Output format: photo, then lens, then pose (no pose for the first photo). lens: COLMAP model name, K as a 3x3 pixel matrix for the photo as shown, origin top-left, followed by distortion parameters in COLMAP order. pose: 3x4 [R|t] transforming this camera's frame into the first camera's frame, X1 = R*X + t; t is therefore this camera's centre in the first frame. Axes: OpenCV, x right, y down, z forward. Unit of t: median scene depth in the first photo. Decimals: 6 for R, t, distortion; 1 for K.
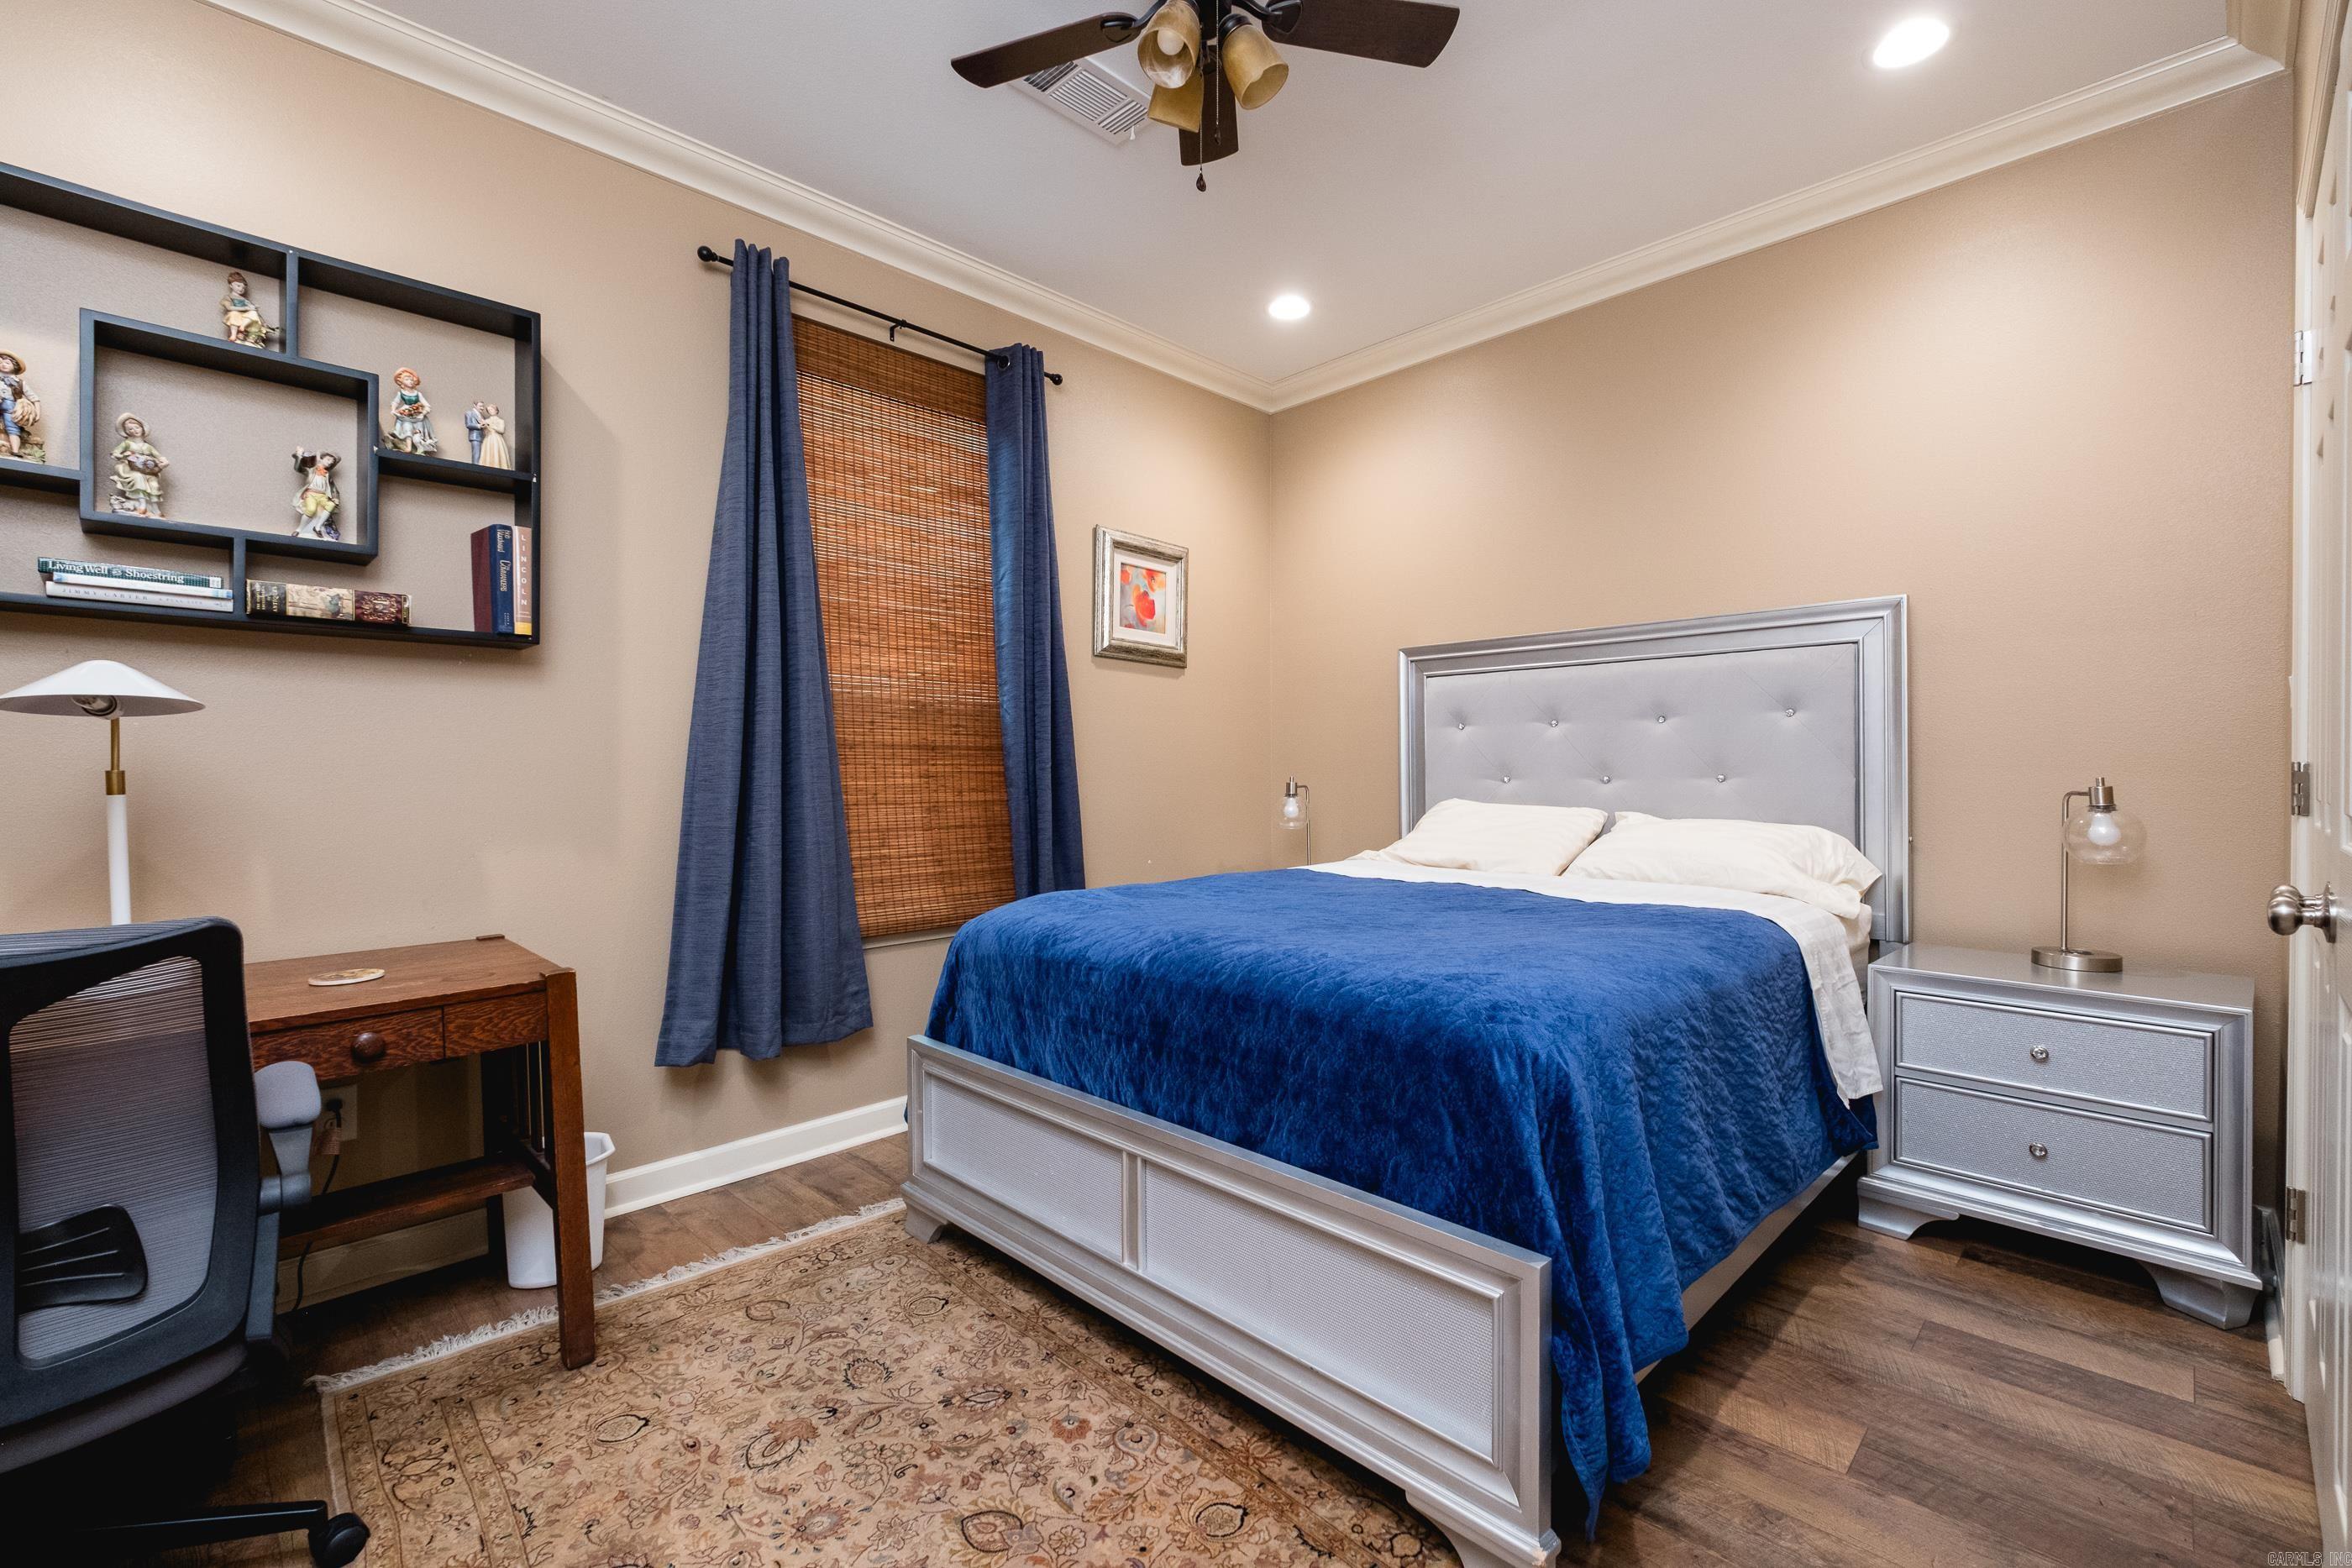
lens RADIAL K [[1024.0, 0, 1253.6], [0, 1024.0, 785.9], [0, 0, 1]] dist [0.001601, -0.001453]
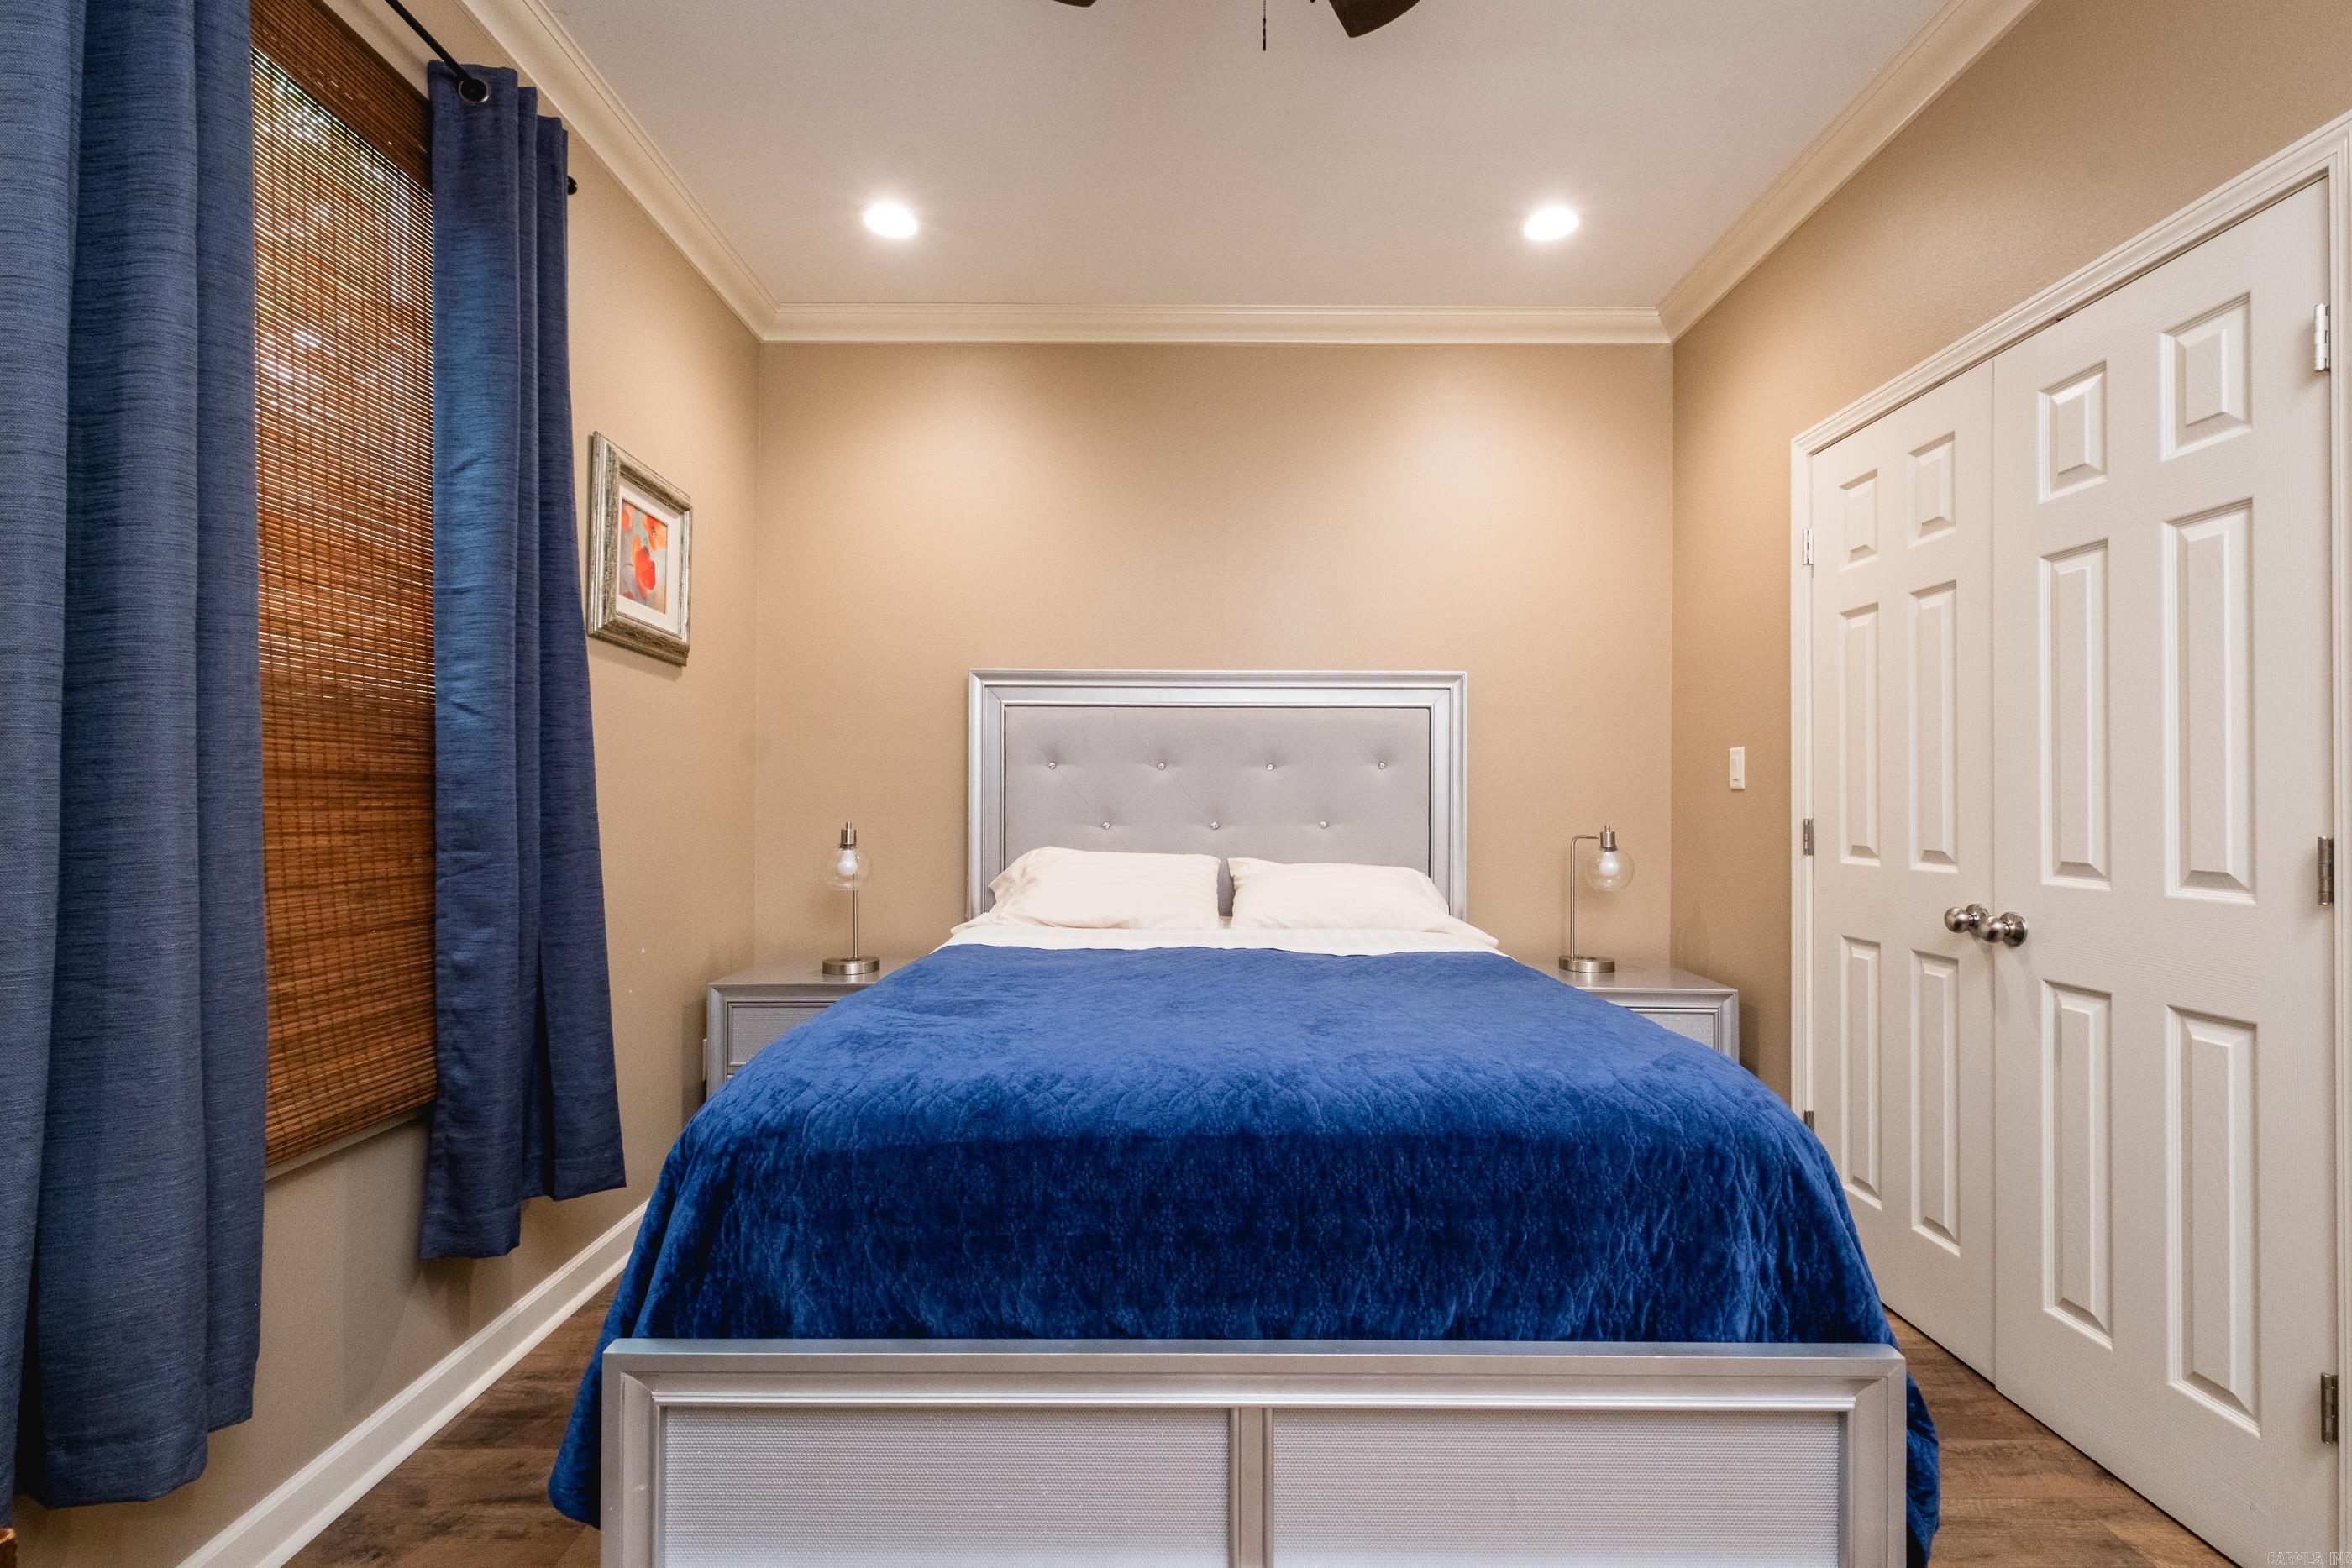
lens RADIAL K [[1024.0, 0, 1176.2], [0, 1024.0, 789.8], [0, 0, 1]] dist [0.001601, -0.001453]
pose [[0.718201, 0.016146, 0.695649, -0.384819], [0.000758, 0.999712, -0.023986, -0.017652], [-0.695836, 0.017755, 0.717981, 0.335195]]
